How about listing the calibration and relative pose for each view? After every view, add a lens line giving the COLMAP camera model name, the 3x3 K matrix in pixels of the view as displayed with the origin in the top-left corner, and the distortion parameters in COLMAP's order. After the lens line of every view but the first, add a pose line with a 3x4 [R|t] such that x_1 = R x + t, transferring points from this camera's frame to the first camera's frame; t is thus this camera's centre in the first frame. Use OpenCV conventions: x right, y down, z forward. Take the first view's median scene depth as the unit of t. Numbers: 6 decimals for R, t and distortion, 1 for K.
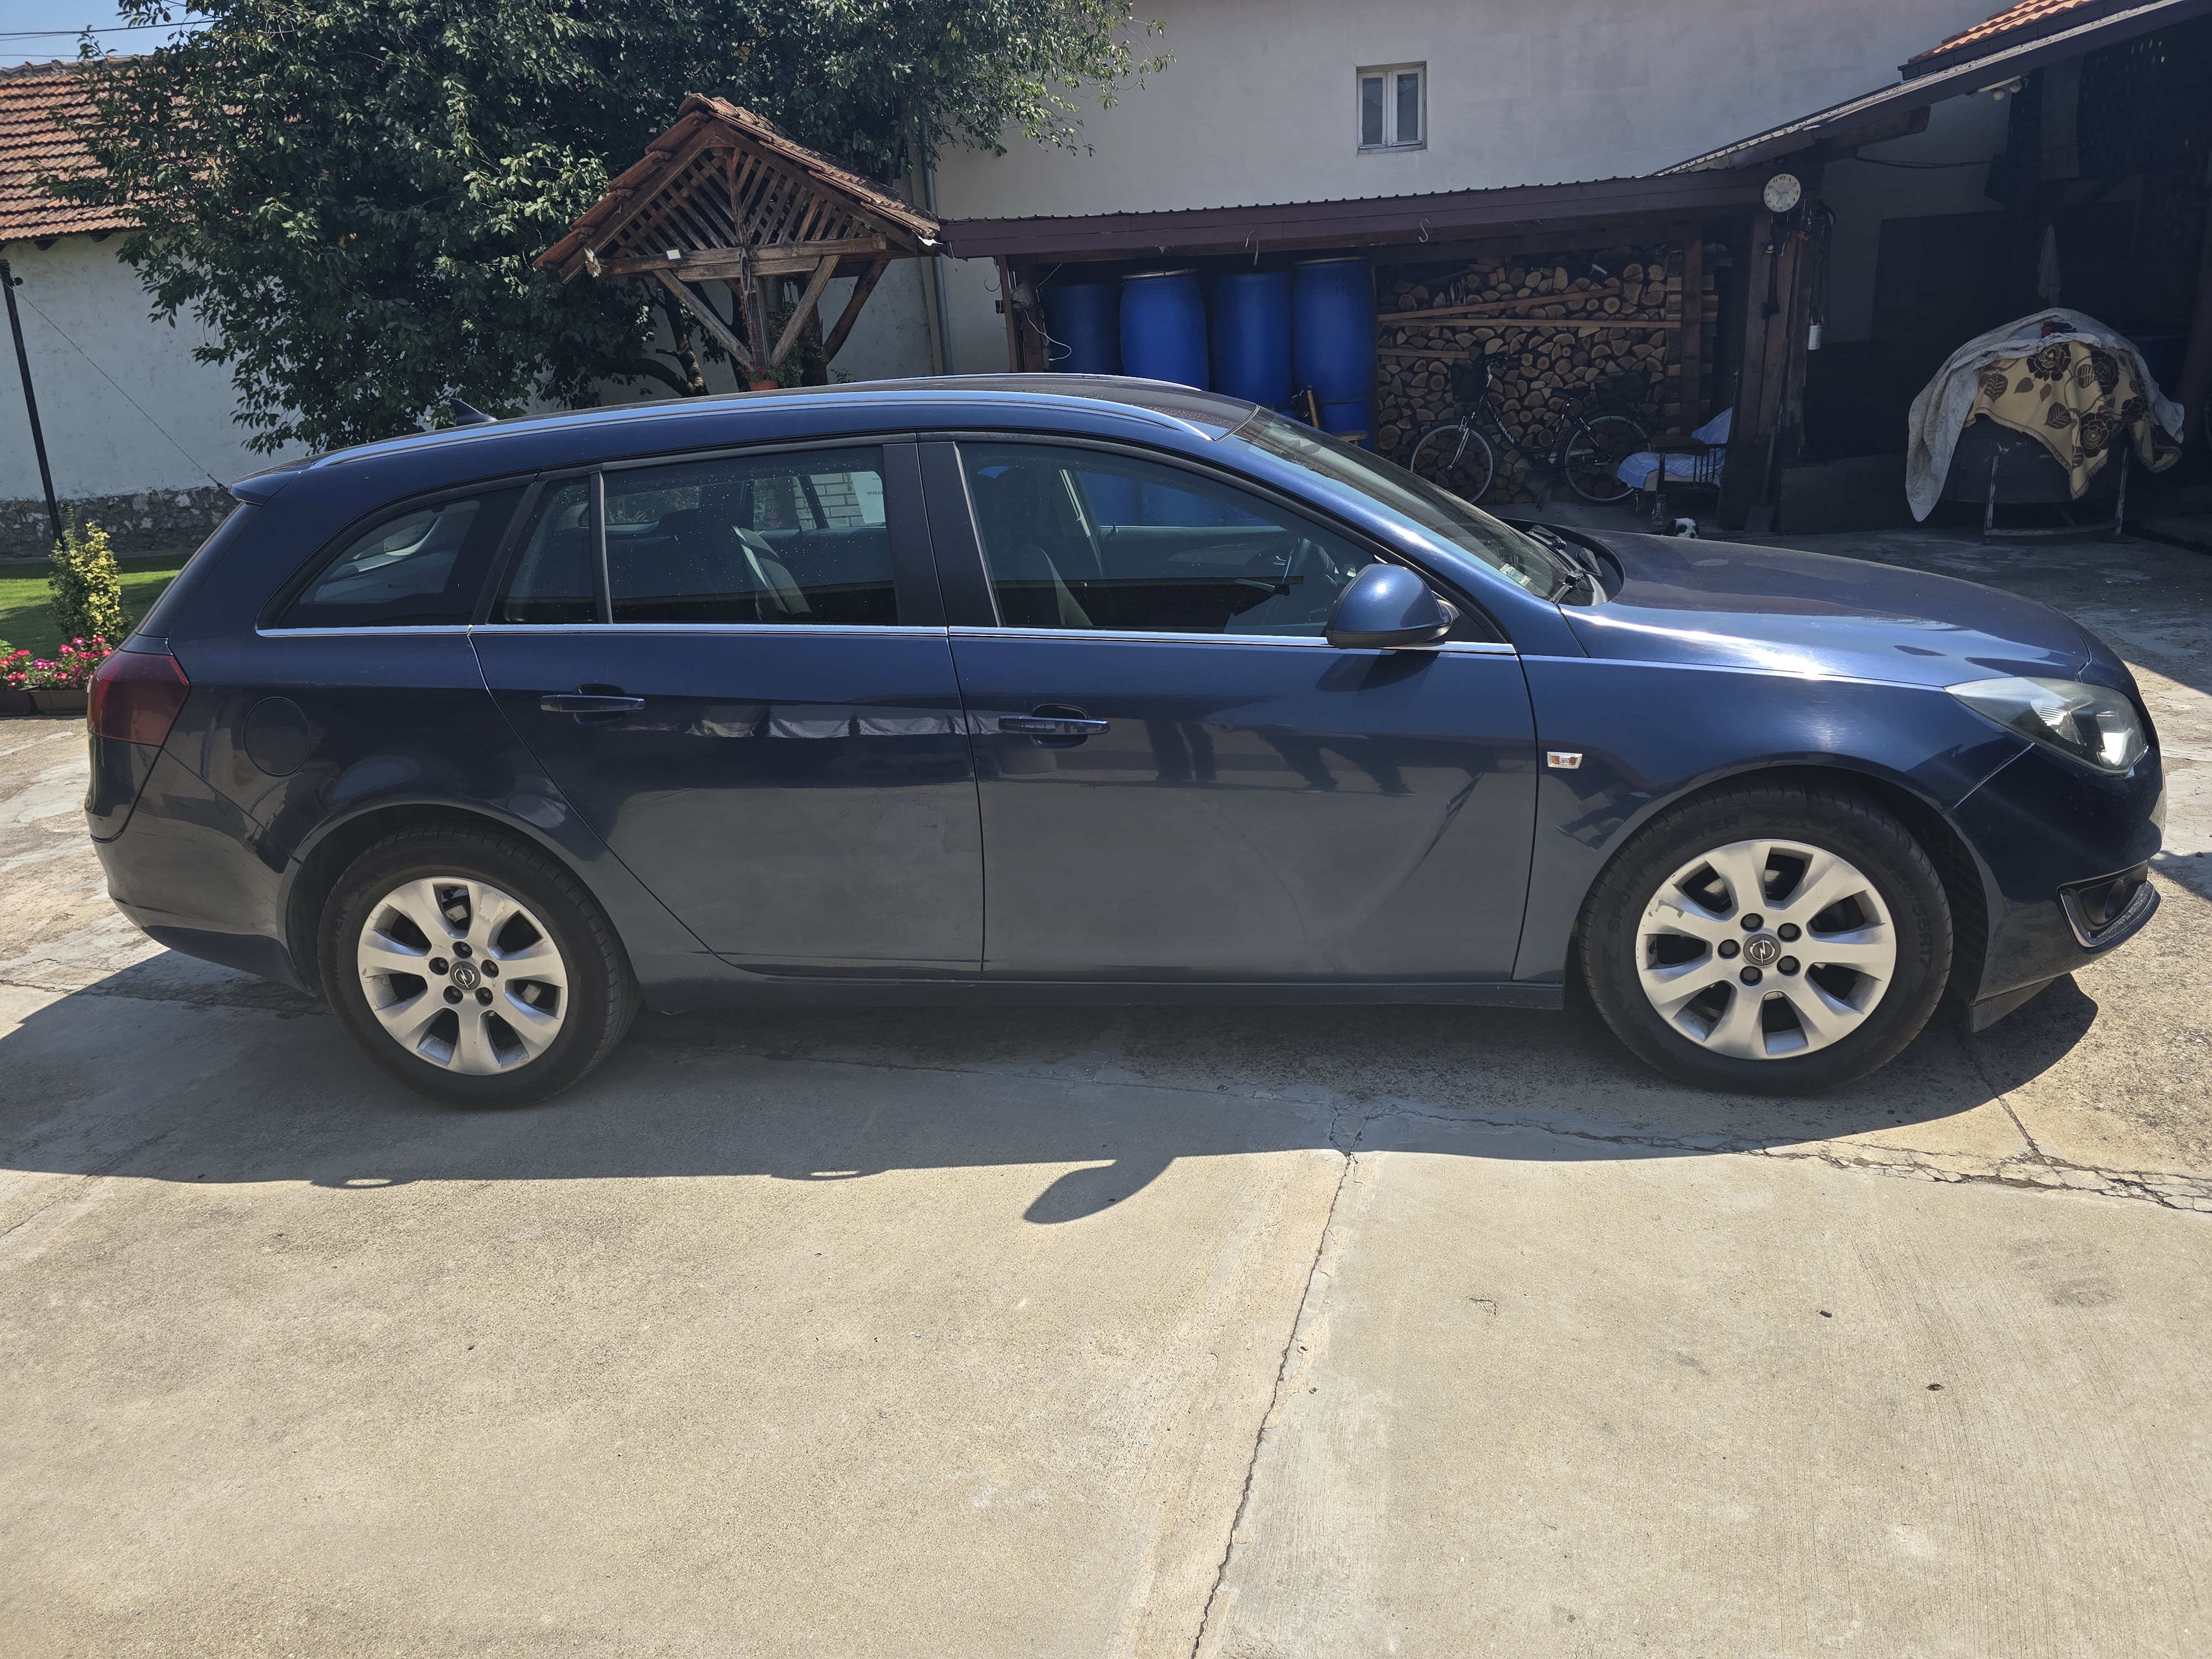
lens RADIAL K [[1483.9, 0, 1136.0], [0, 1483.9, 826.1], [0, 0, 1]] dist [0.056196, -0.054681]
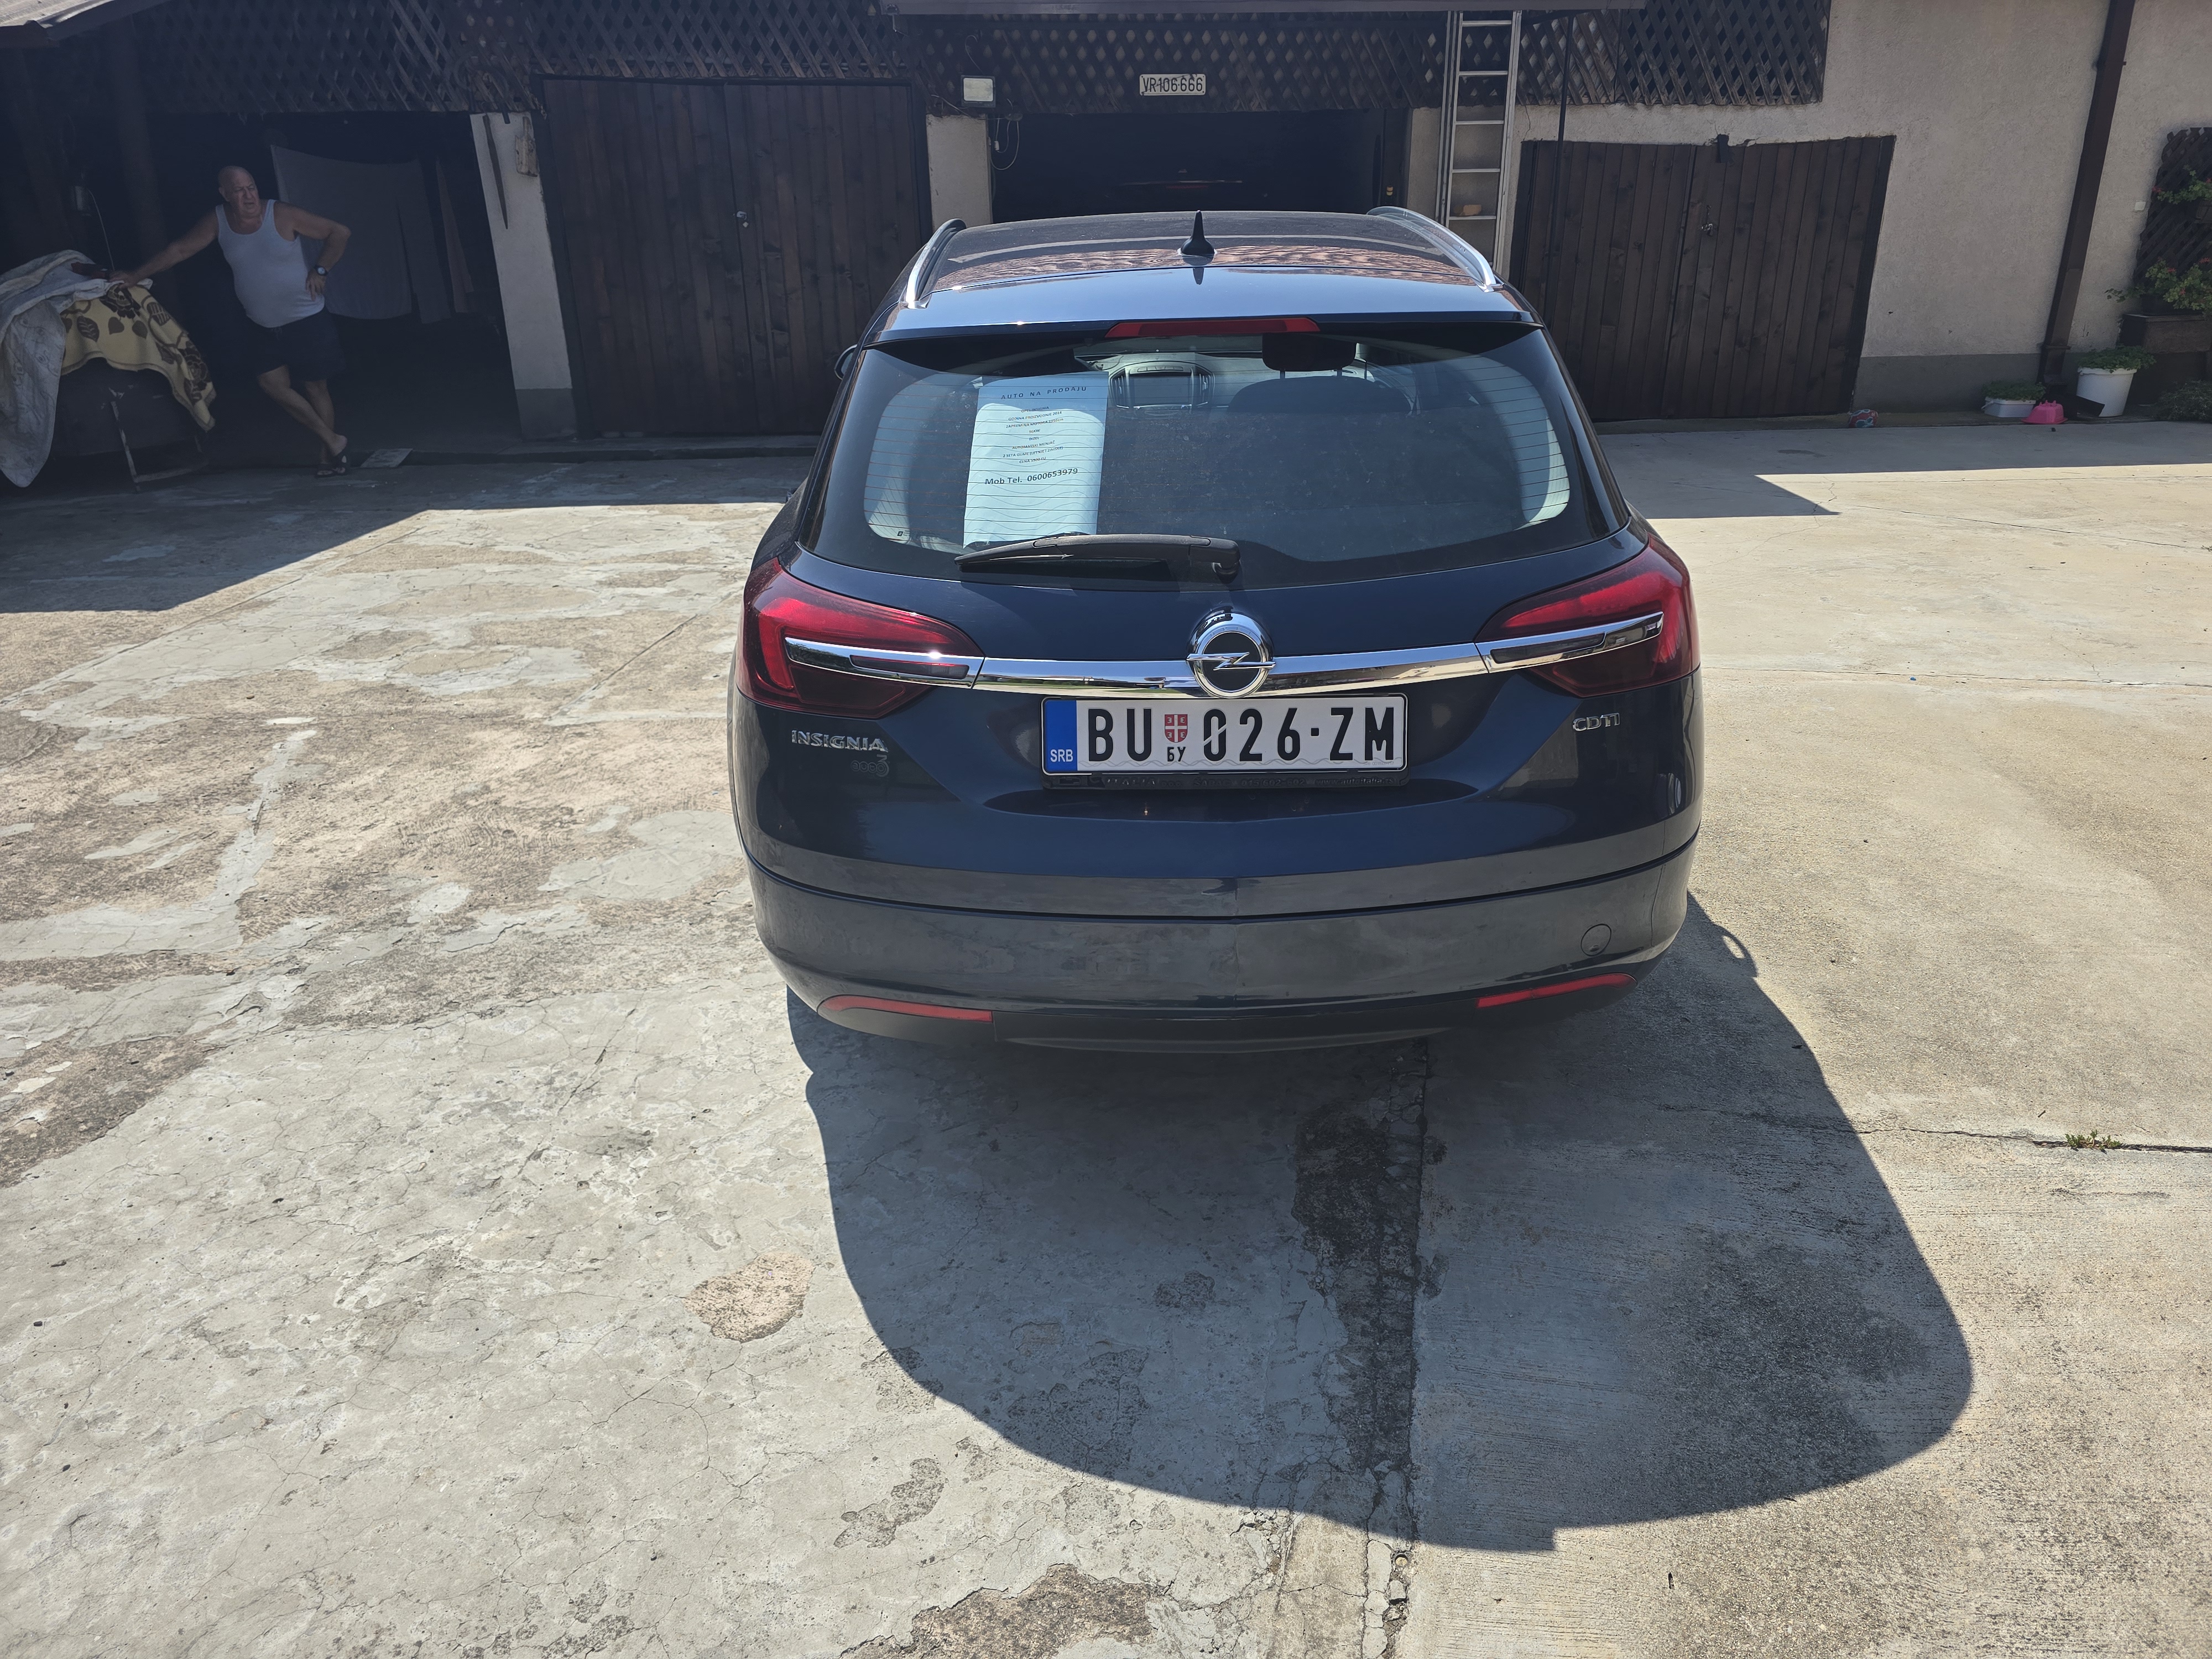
lens RADIAL K [[1483.9, 0, 1131.4], [0, 1483.9, 807.7], [0, 0, 1]] dist [0.056196, -0.054681]
pose [[-0.114580, -0.321473, 0.939961, -0.467964], [0.343431, 0.875034, 0.341131, -0.115037], [-0.932162, 0.361899, 0.010143, 0.445824]]
